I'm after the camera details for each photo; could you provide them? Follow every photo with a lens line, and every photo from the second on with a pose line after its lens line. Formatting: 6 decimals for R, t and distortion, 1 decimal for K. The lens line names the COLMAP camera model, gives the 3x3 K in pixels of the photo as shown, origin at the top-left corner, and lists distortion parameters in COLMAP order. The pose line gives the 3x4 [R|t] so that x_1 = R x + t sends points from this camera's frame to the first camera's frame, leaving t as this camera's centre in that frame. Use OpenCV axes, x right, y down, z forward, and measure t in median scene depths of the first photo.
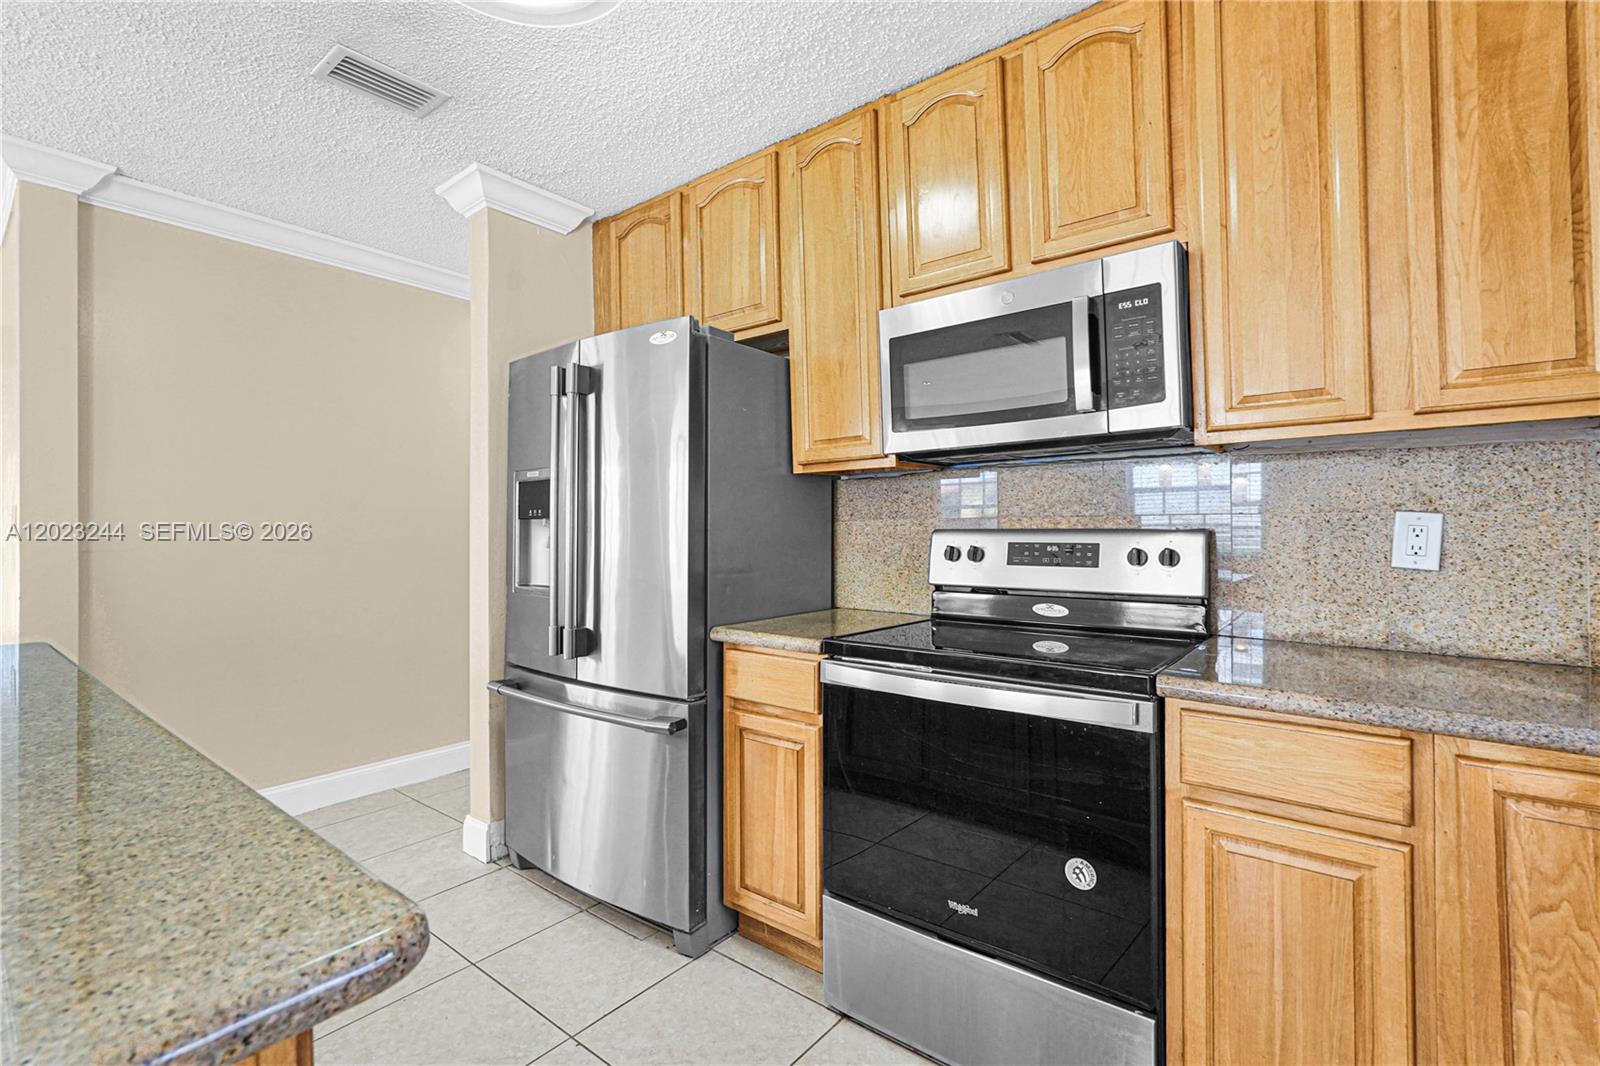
lens RADIAL K [[729.2, 0, 790.6], [0, 729.2, 521.2], [0, 0, 1]] dist [-0.004972, 0.002192]
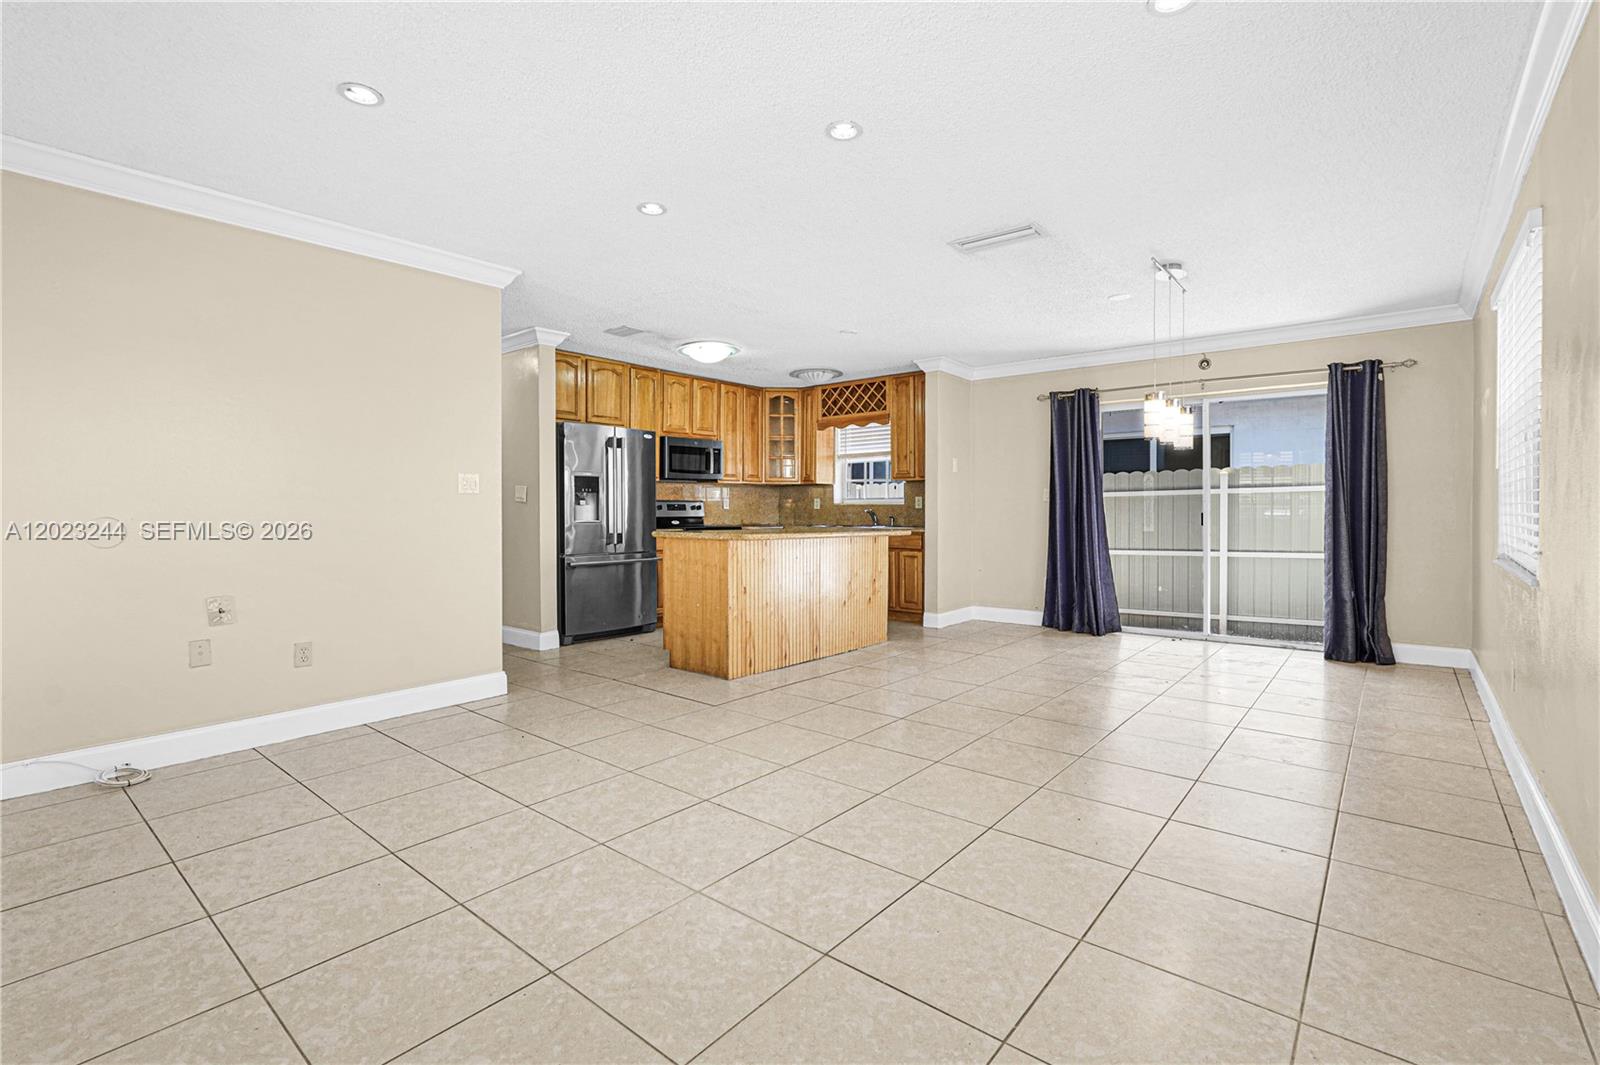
lens RADIAL K [[729.2, 0, 799.1], [0, 729.2, 526.2], [0, 0, 1]] dist [-0.004972, 0.002192]
pose [[0.028648, -0.013118, 0.999503, -3.286322], [-0.004077, 0.999904, 0.013240, 0.088793], [-0.999581, -0.004454, 0.028592, 0.268023]]
